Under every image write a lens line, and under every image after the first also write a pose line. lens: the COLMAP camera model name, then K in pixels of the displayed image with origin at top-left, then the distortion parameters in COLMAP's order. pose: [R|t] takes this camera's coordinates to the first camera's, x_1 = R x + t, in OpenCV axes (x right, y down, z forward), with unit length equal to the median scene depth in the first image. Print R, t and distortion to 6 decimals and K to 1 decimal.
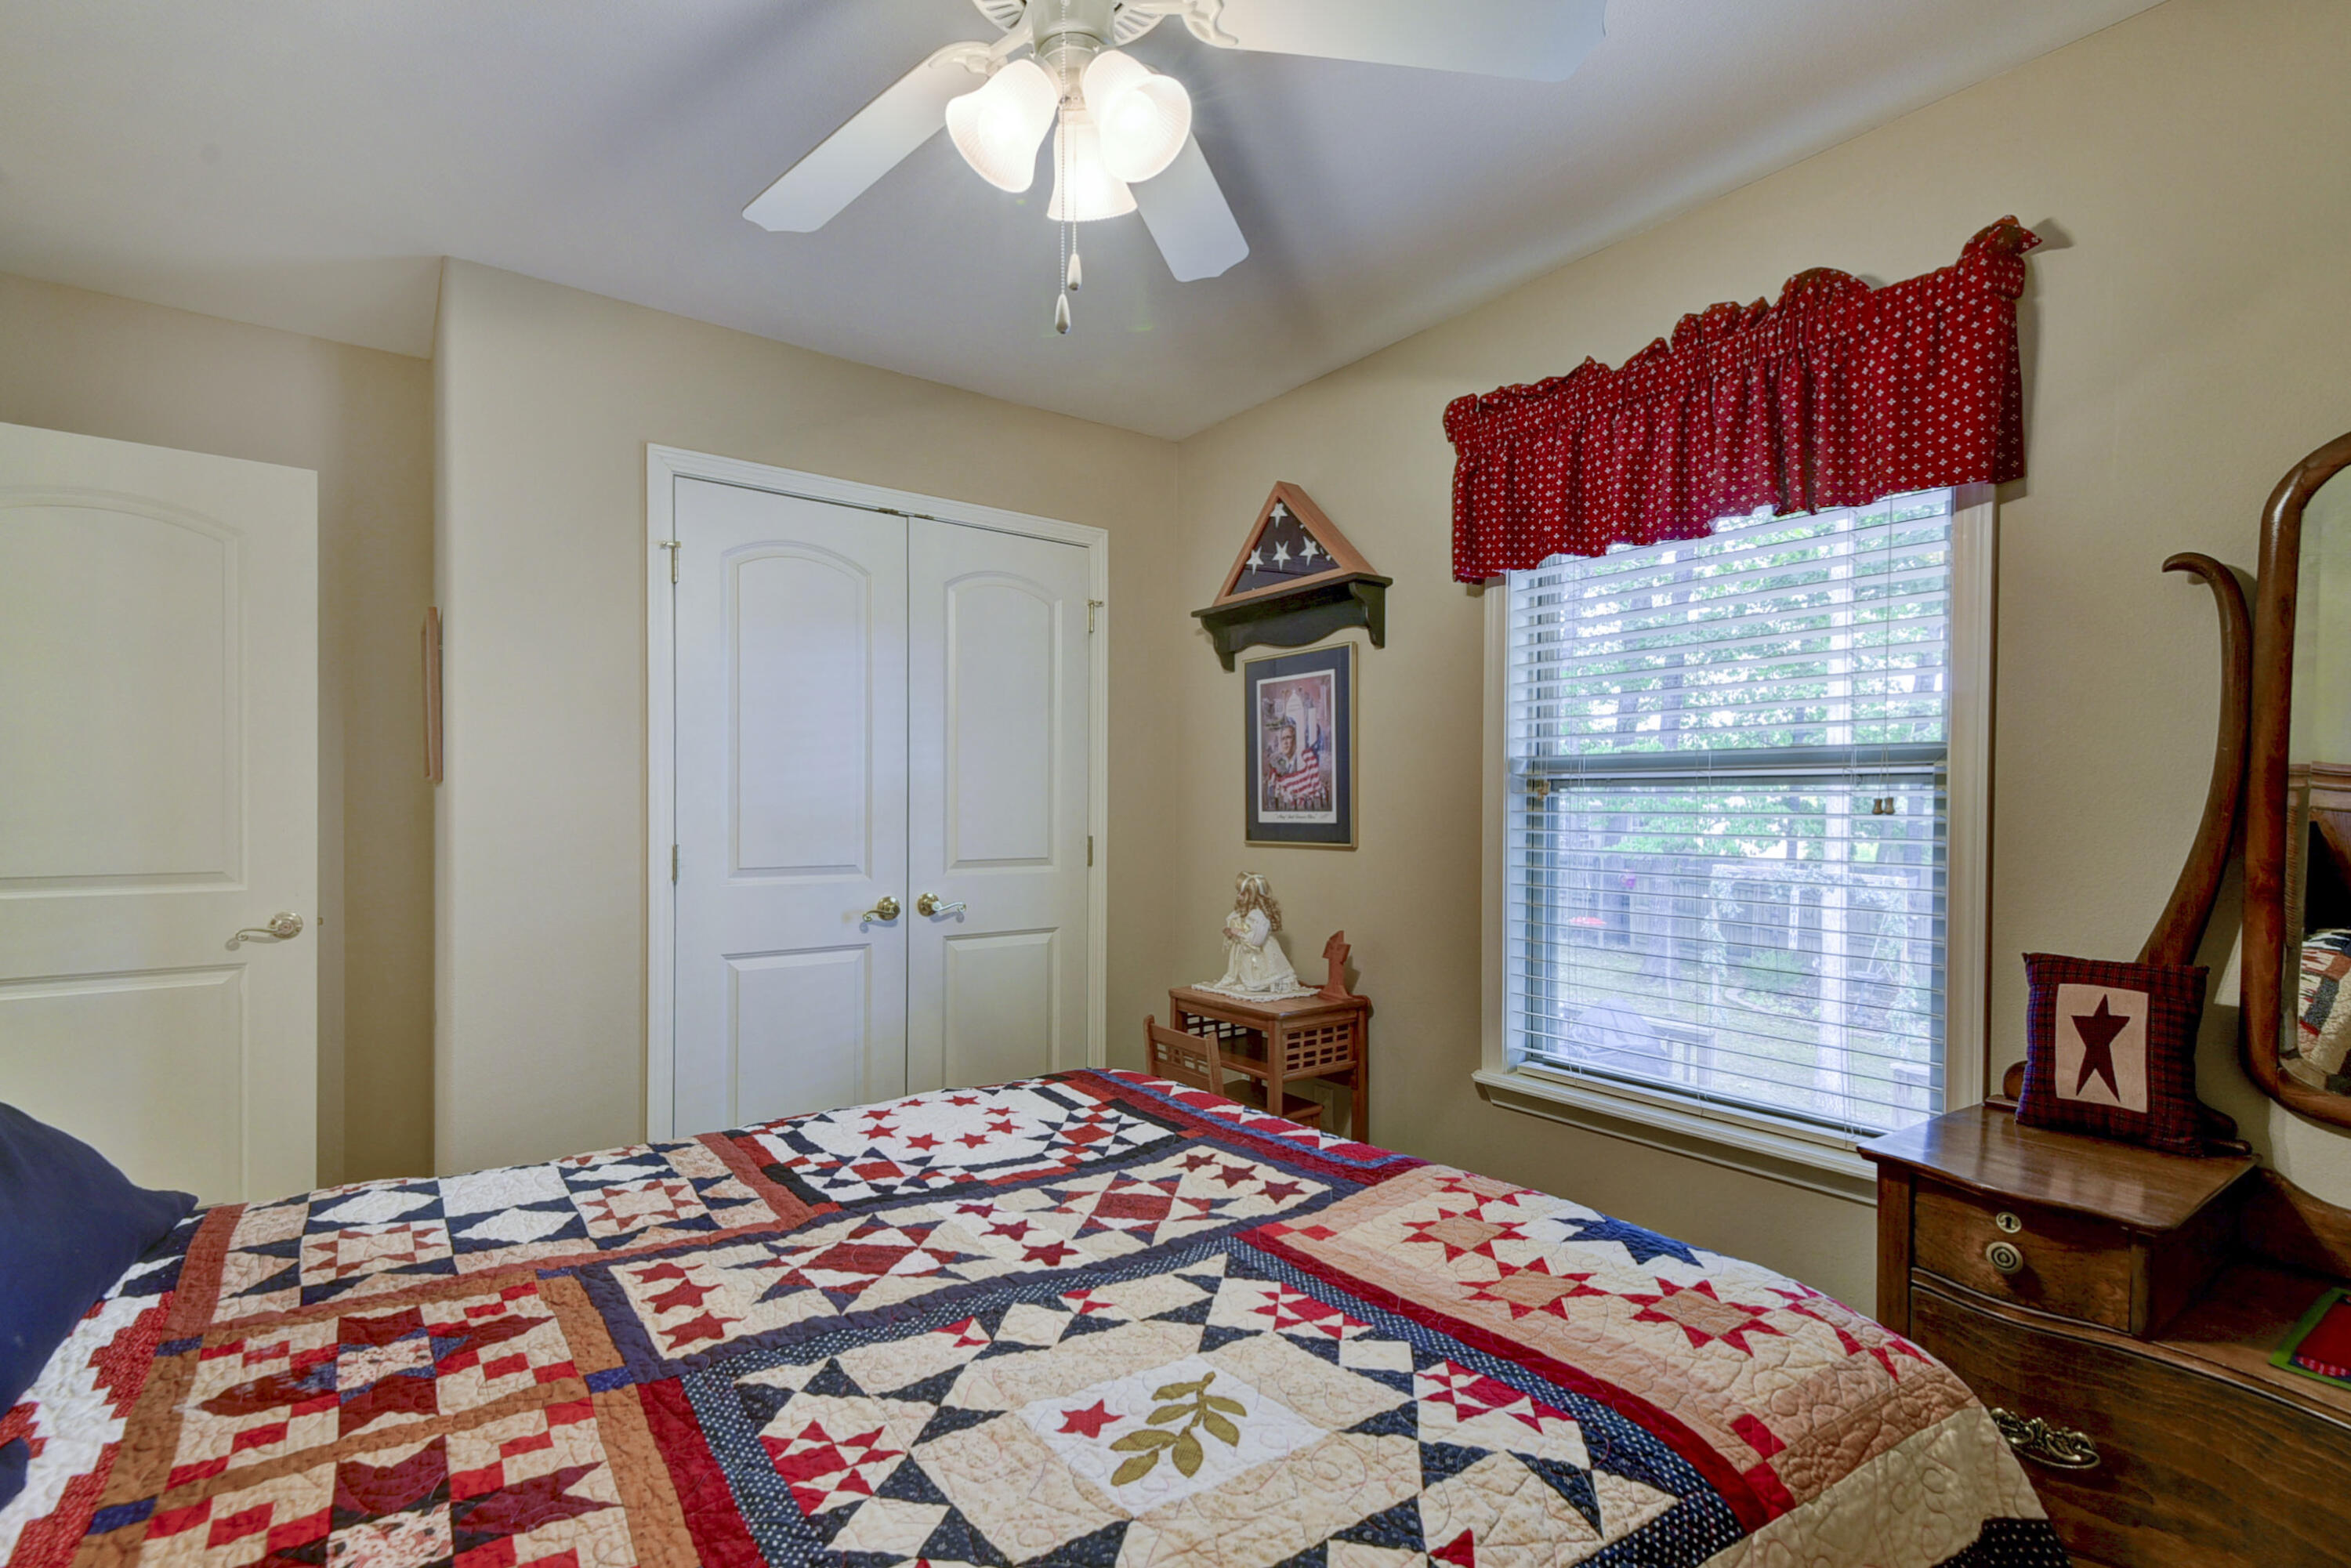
lens RADIAL K [[1084.5, 0, 1167.3], [0, 1084.5, 801.4], [0, 0, 1]] dist [0.017896, -0.001783]
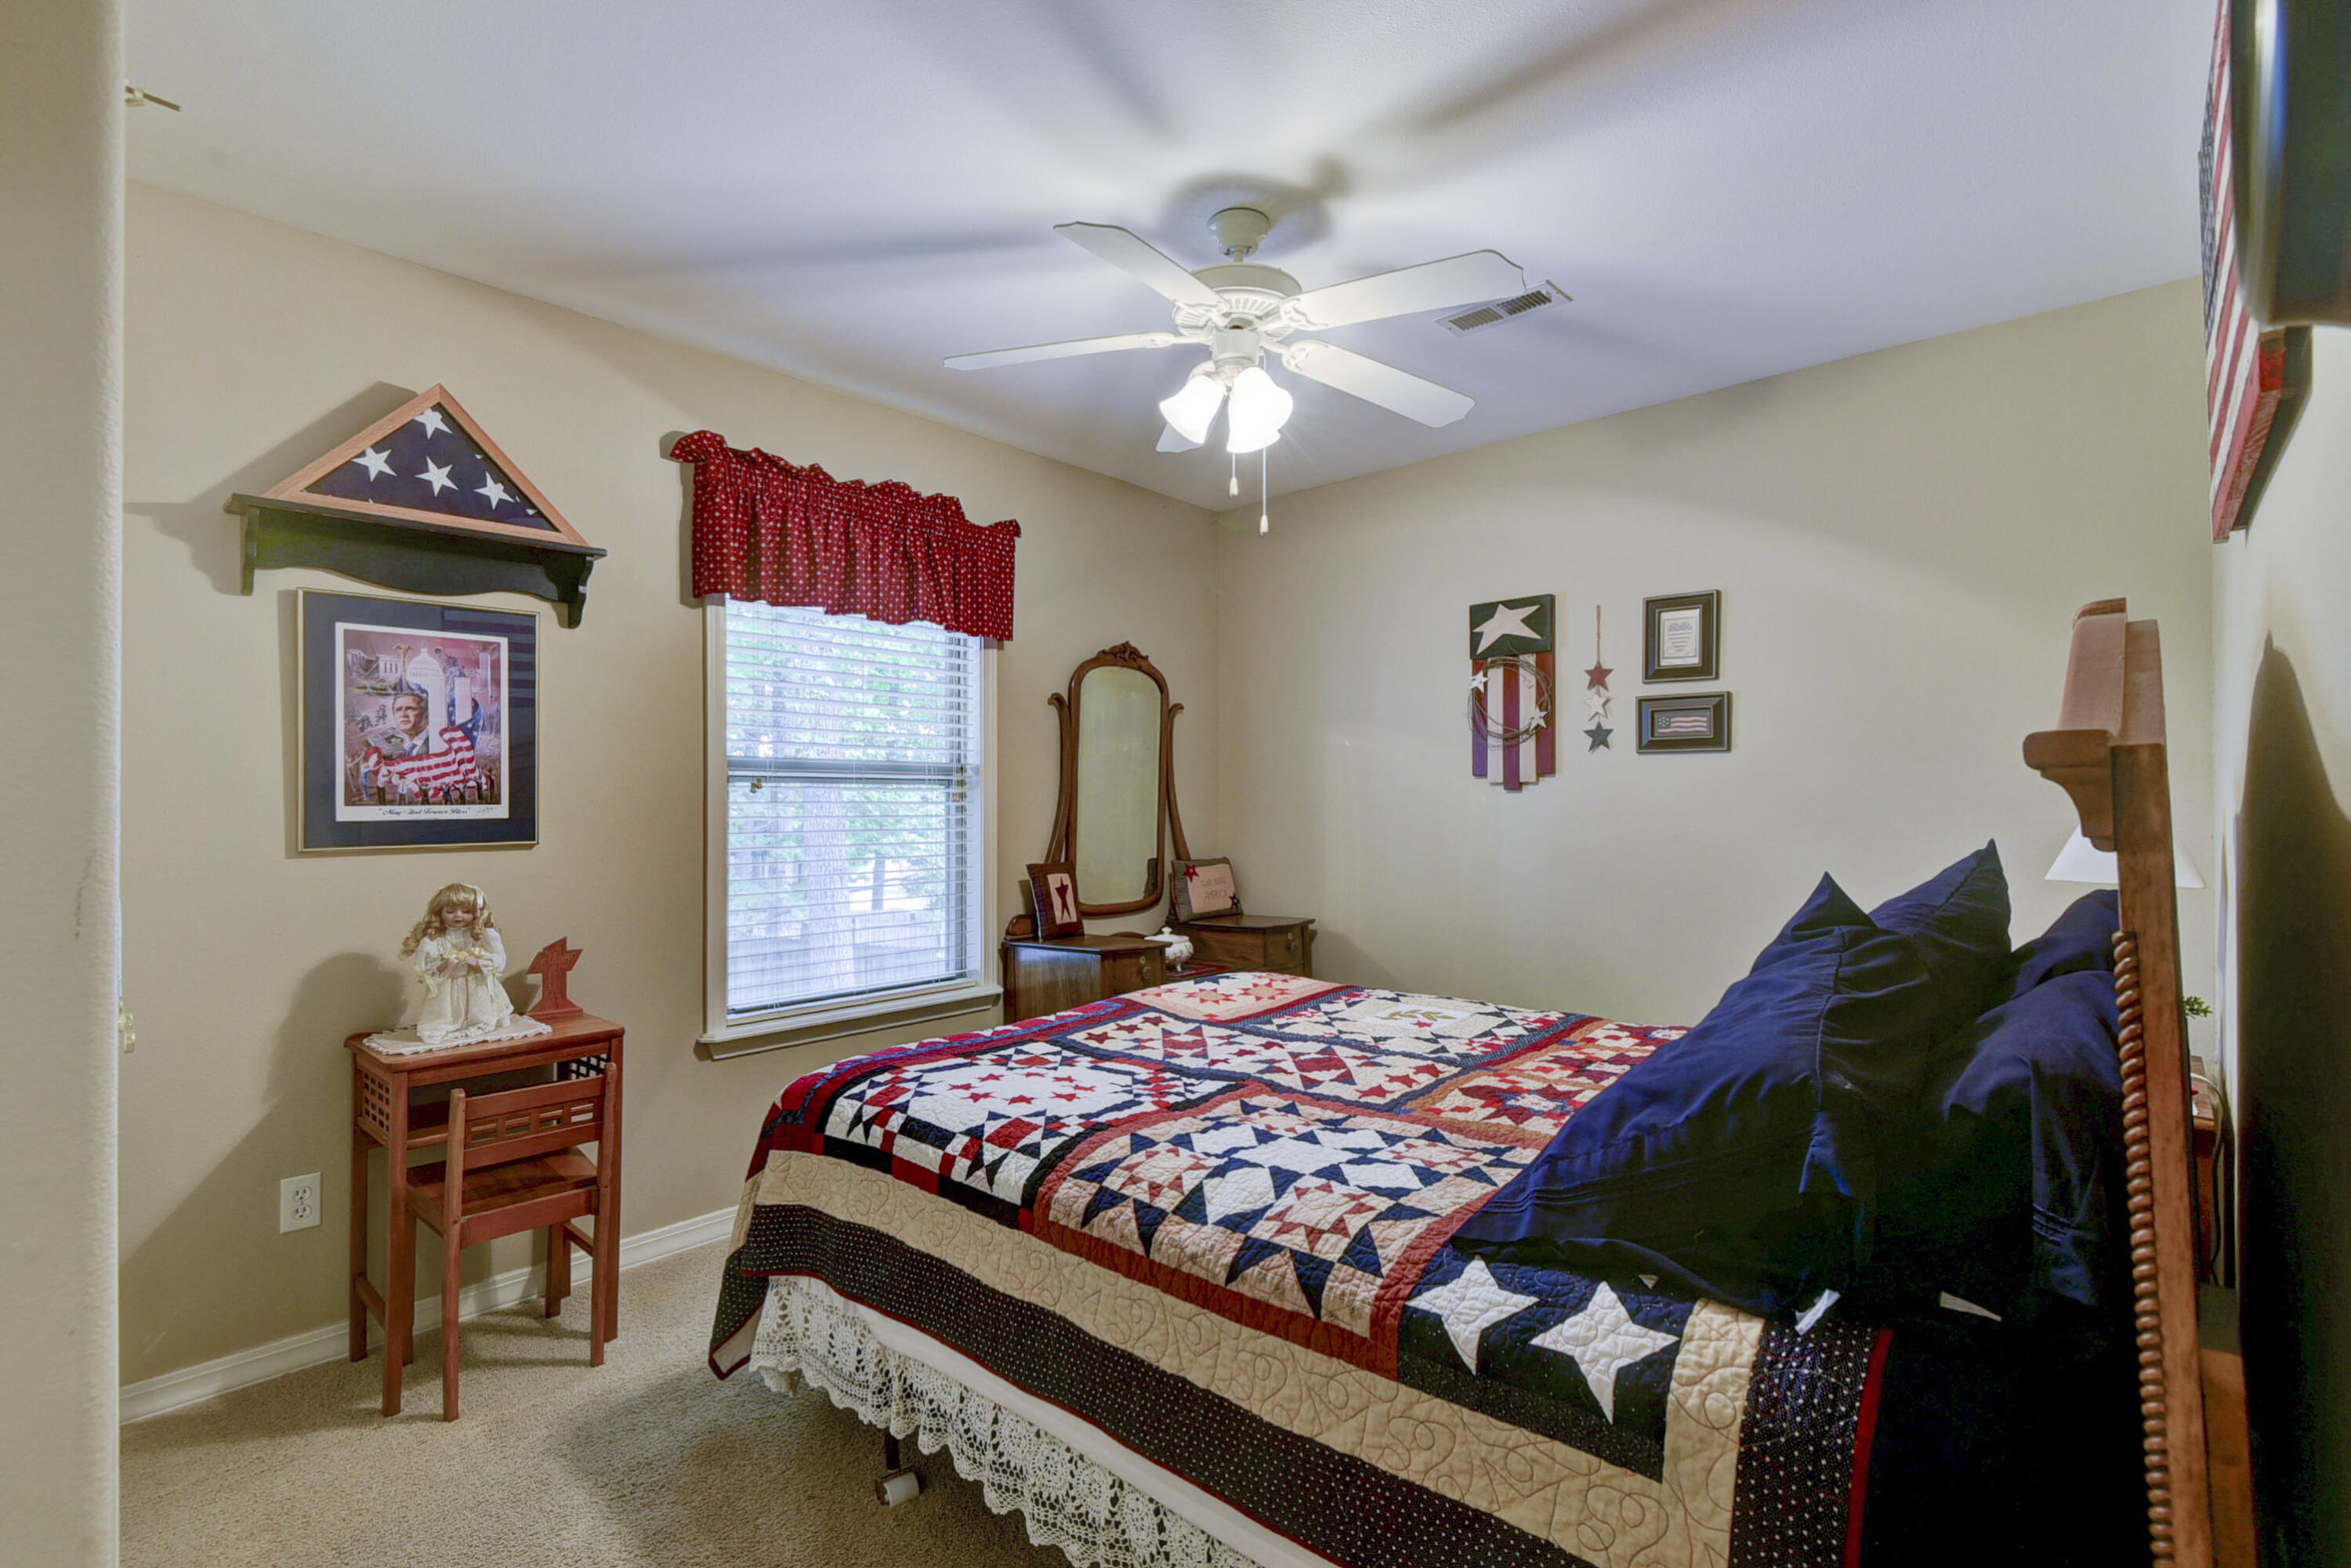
lens RADIAL K [[1084.5, 0, 1169.1], [0, 1084.5, 792.1], [0, 0, 1]] dist [0.017896, -0.001783]
pose [[-0.193956, 0.006603, 0.980988, -0.792416], [-0.002087, 0.999972, -0.007144, 0.004740], [-0.981008, -0.003432, -0.193937, 0.652175]]
